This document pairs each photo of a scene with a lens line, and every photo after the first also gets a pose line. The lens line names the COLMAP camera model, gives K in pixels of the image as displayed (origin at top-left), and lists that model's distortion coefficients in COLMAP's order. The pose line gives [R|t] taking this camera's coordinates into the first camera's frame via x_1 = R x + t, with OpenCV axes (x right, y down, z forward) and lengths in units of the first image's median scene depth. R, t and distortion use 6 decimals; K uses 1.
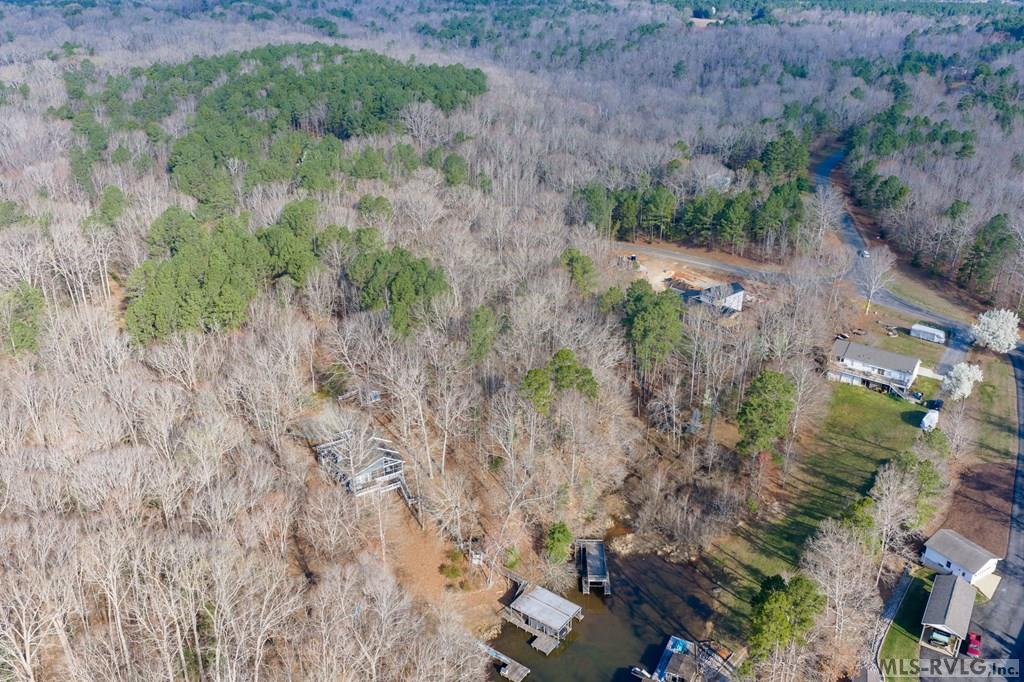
lens RADIAL K [[841.5, 0, 512.0], [0, 841.5, 341.0], [0, 0, 1]] dist [0.008806, -0.011729]
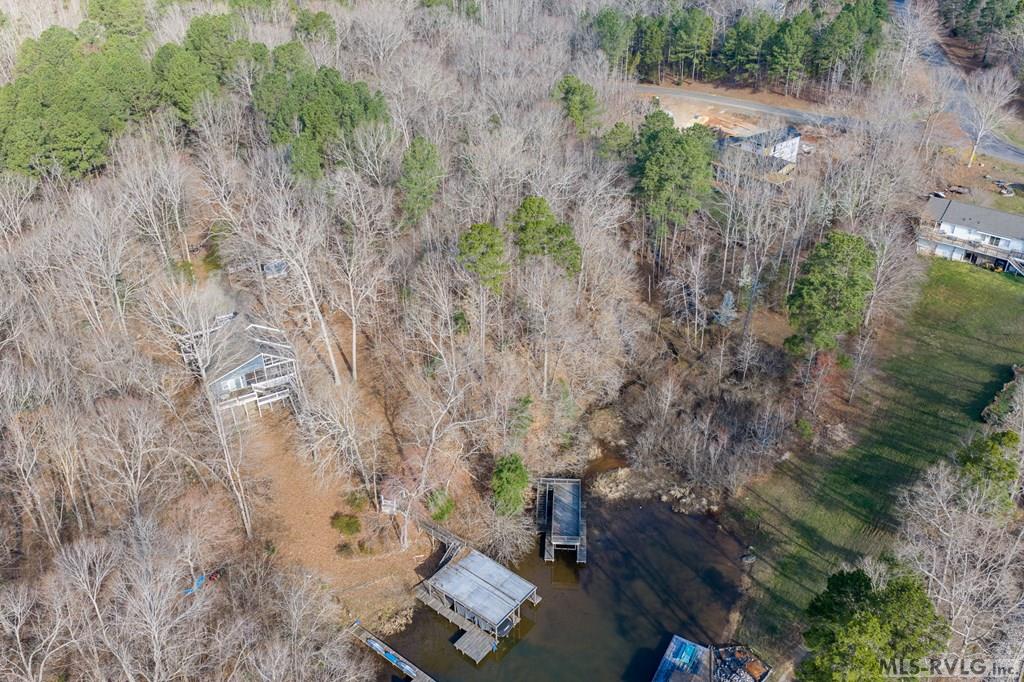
lens RADIAL K [[841.5, 0, 512.0], [0, 841.5, 341.0], [0, 0, 1]] dist [0.008806, -0.011729]
pose [[0.999122, 0.011643, -0.040235, 0.069968], [-0.006546, 0.992192, 0.124551, 0.038144], [0.041371, -0.124178, 0.991397, 0.303914]]
